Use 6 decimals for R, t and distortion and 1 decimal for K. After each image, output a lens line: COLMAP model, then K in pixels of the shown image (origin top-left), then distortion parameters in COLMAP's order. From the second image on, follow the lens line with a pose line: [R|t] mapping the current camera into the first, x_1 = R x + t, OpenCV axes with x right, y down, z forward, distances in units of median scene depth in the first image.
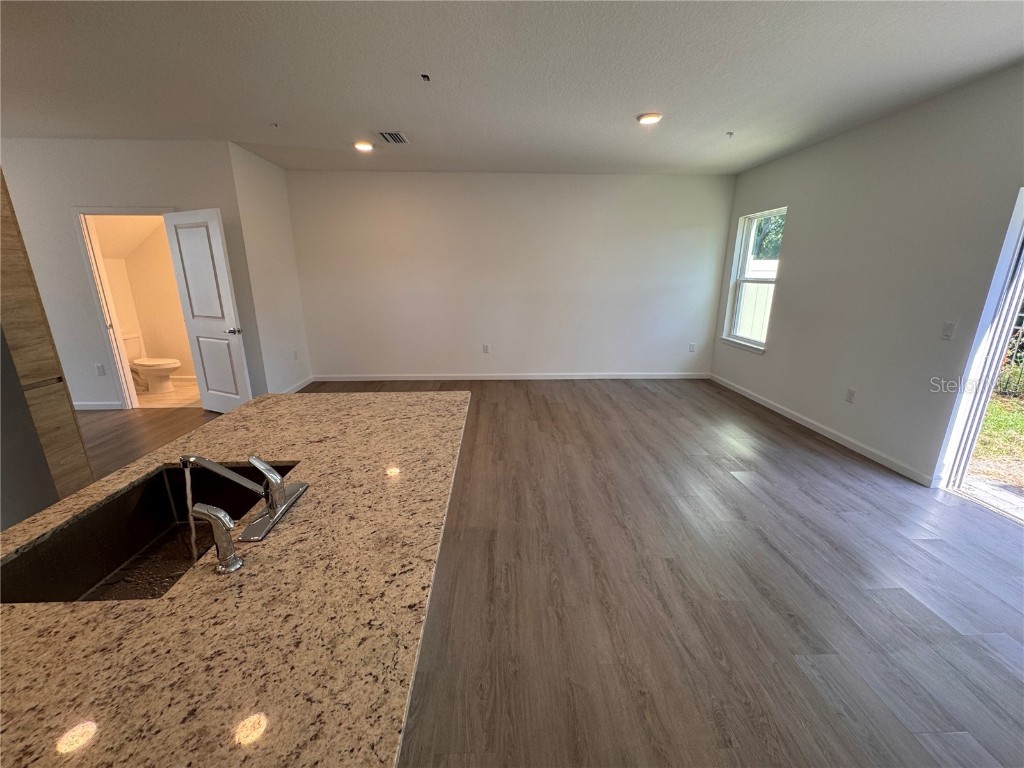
lens RADIAL K [[409.8, 0, 513.1], [0, 409.8, 382.1], [0, 0, 1]] dist [-0.004398, -0.000228]
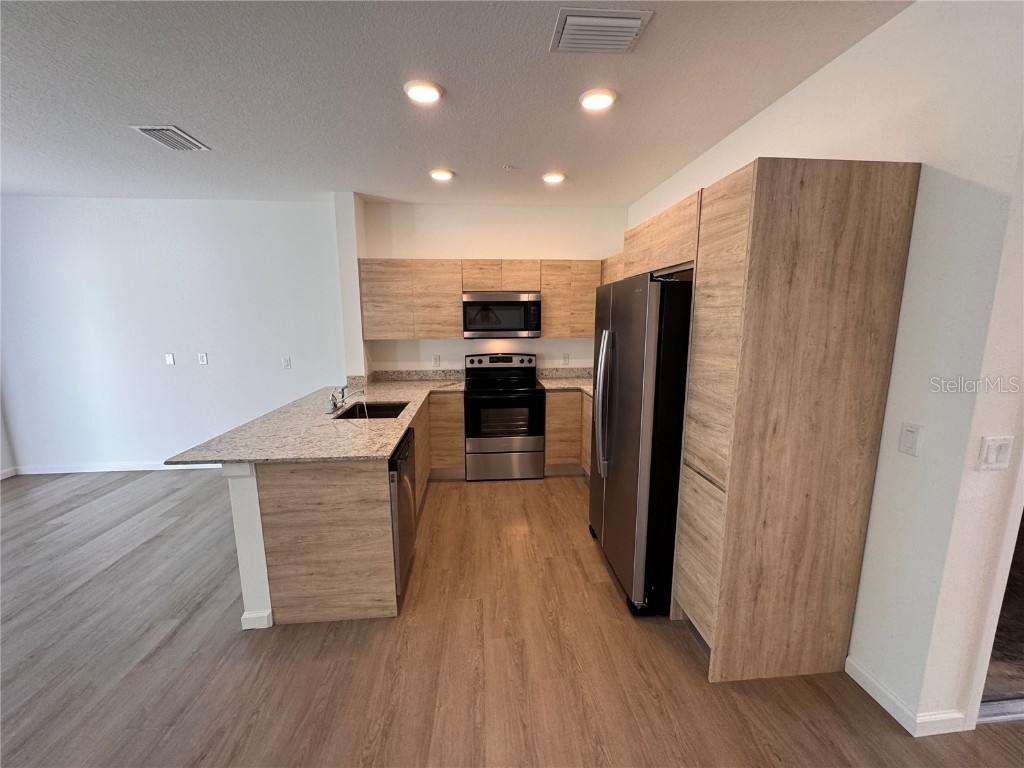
lens RADIAL K [[409.3, 0, 511.1], [0, 409.3, 383.5], [0, 0, 1]] dist [-0.001676, -0.000133]
pose [[-0.999053, 0.009819, -0.042377, -0.852782], [-0.008661, 0.909783, 0.414994, -0.528895], [0.042629, 0.414968, -0.908837, 1.804411]]
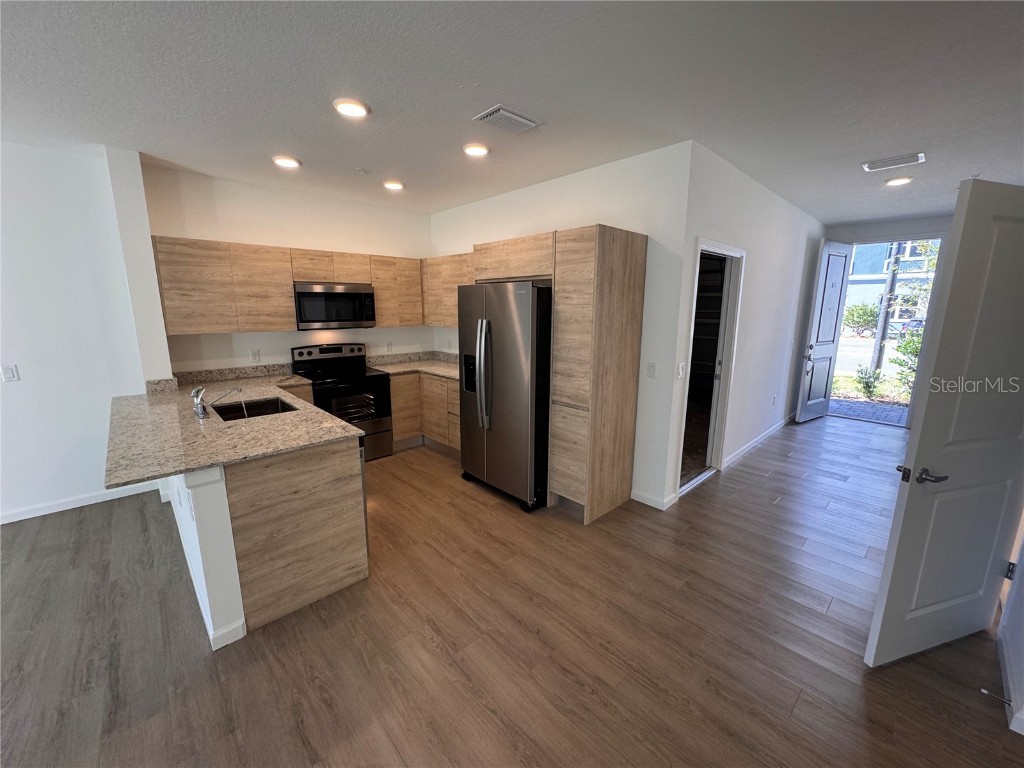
lens RADIAL K [[409.3, 0, 511.1], [0, 409.3, 383.5], [0, 0, 1]] dist [-0.001676, -0.000133]
pose [[-0.756706, 0.118224, -0.642976, -0.210931], [-0.176325, 0.910157, 0.374864, -0.570685], [0.629528, 0.397035, -0.667876, 1.914210]]
